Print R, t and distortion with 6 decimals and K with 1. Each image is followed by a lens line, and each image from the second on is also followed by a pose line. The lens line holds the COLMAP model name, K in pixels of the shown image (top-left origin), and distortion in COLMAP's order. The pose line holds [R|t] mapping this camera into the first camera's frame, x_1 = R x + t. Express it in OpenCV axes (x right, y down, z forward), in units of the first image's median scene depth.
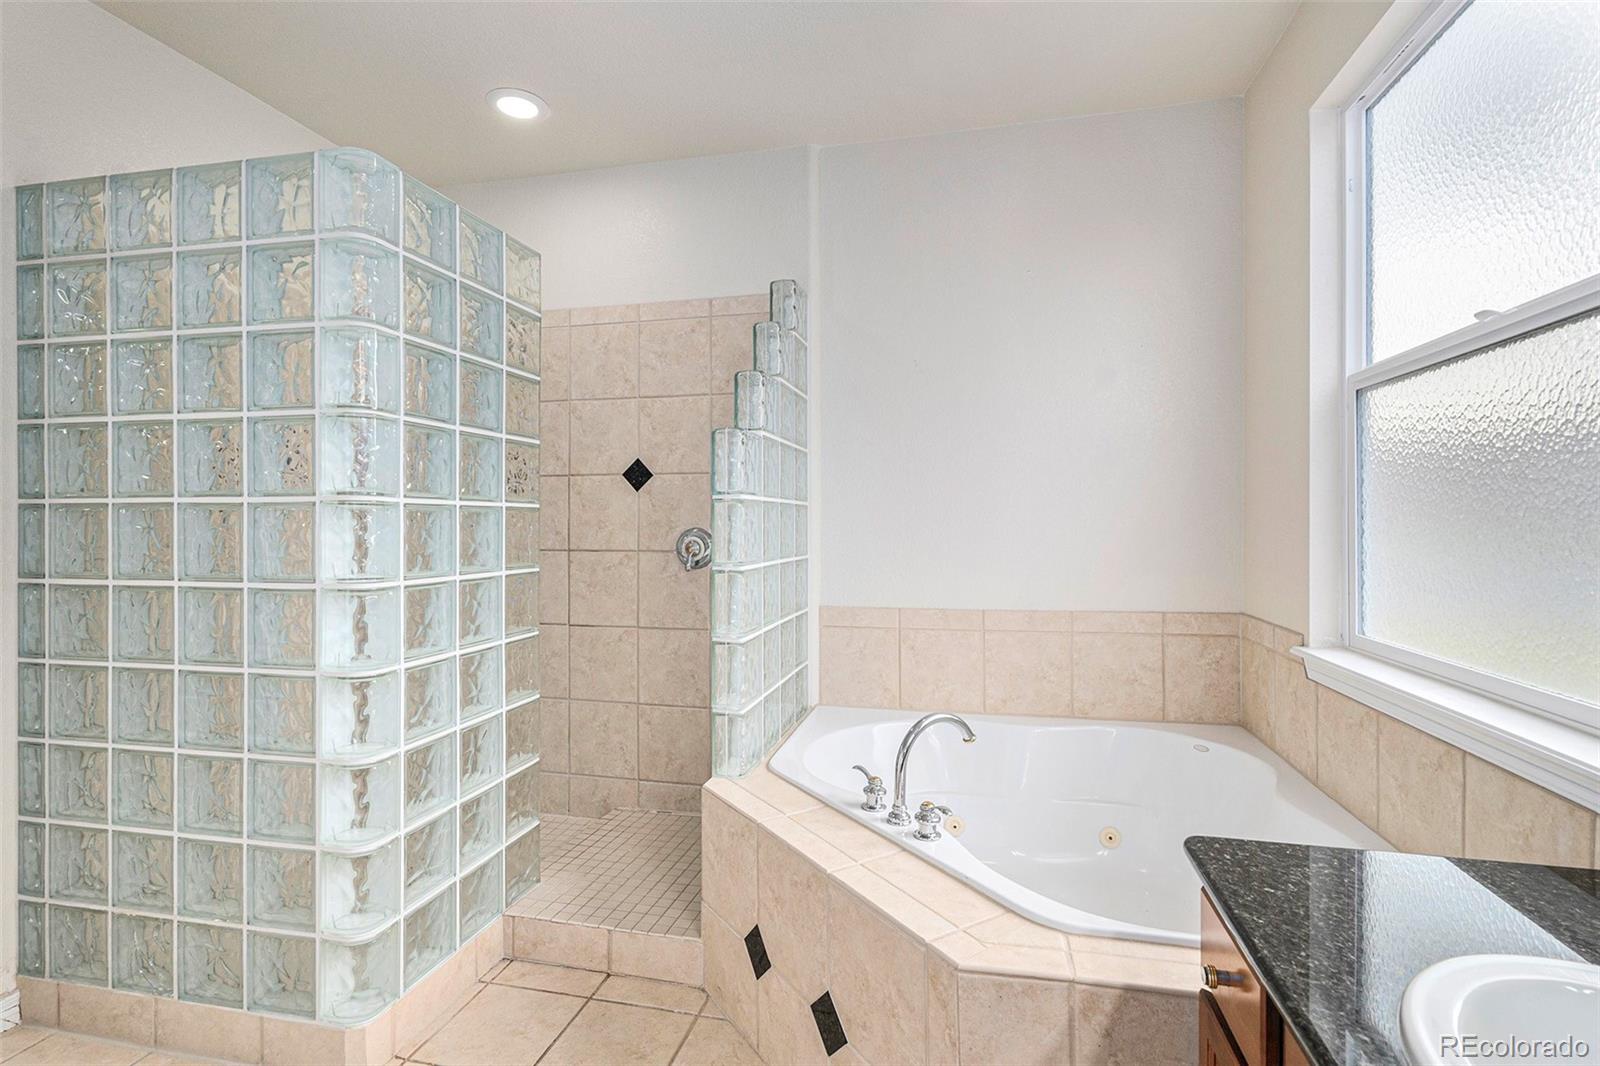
lens RADIAL K [[759.2, 0, 807.4], [0, 759.2, 522.3], [0, 0, 1]] dist [0.006806, -0.001132]
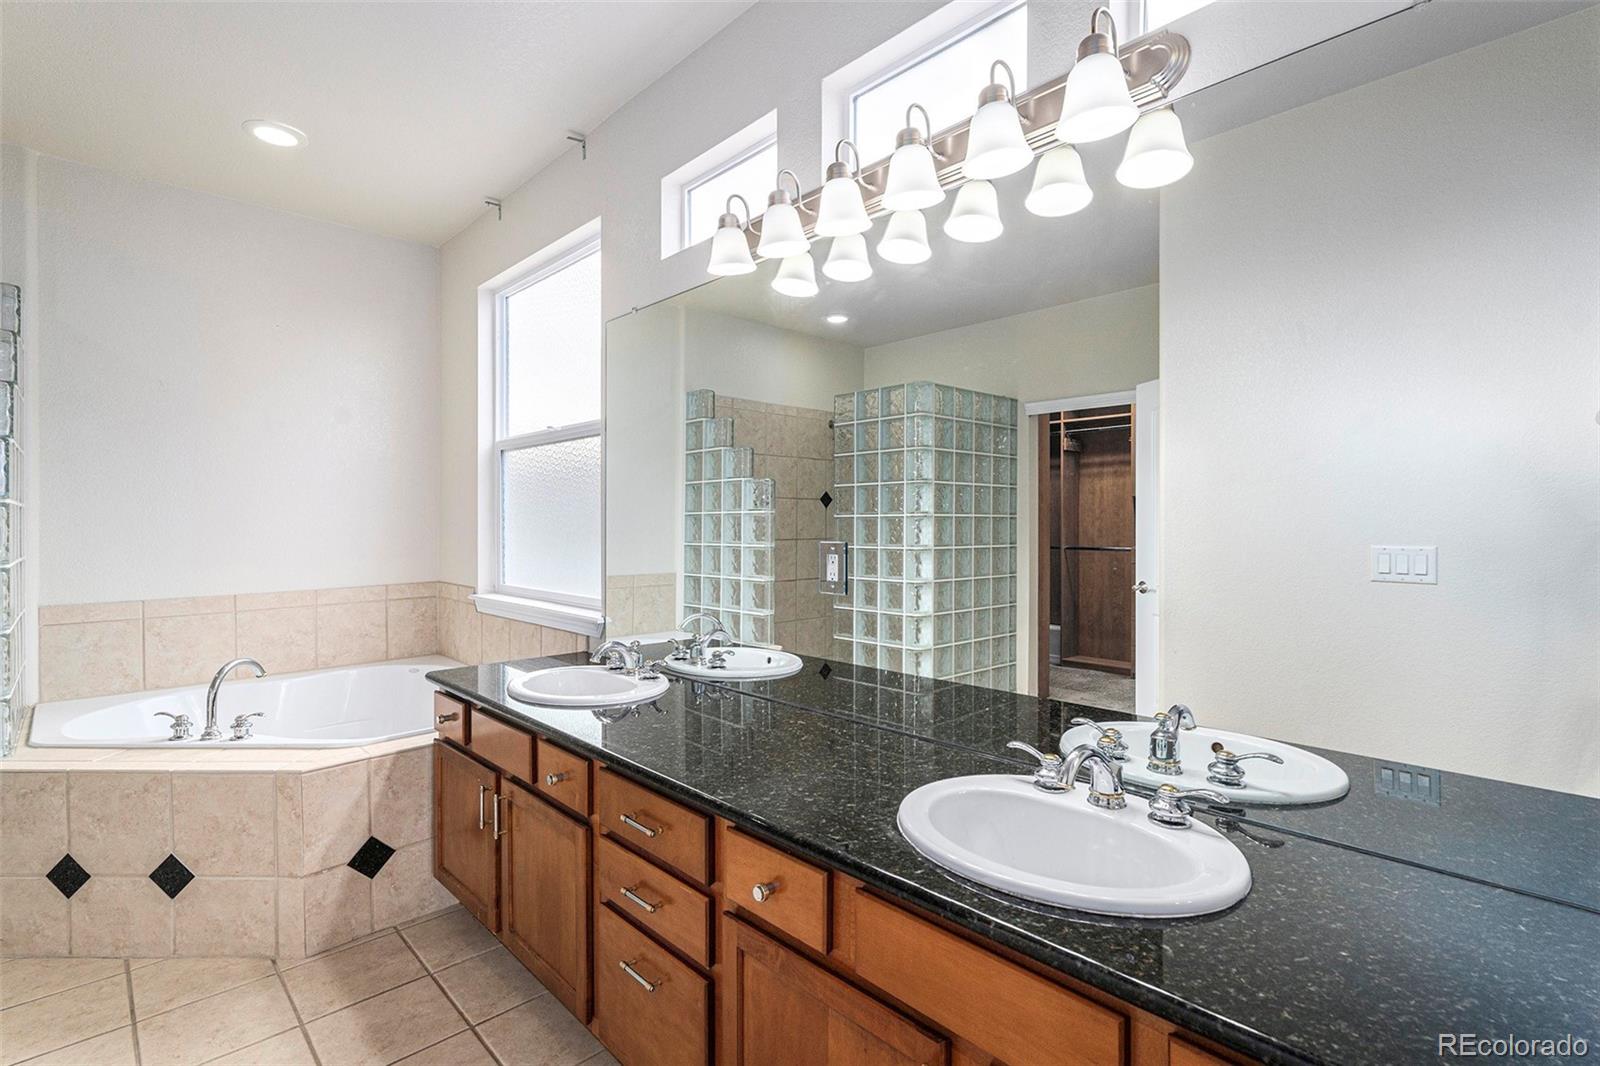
lens RADIAL K [[759.2, 0, 802.2], [0, 759.2, 525.8], [0, 0, 1]] dist [0.006806, -0.001132]
pose [[0.549499, -0.004797, 0.835480, -0.397994], [-0.001559, 0.999976, 0.006768, -0.007022], [-0.835493, -0.005022, 0.549478, -0.593277]]
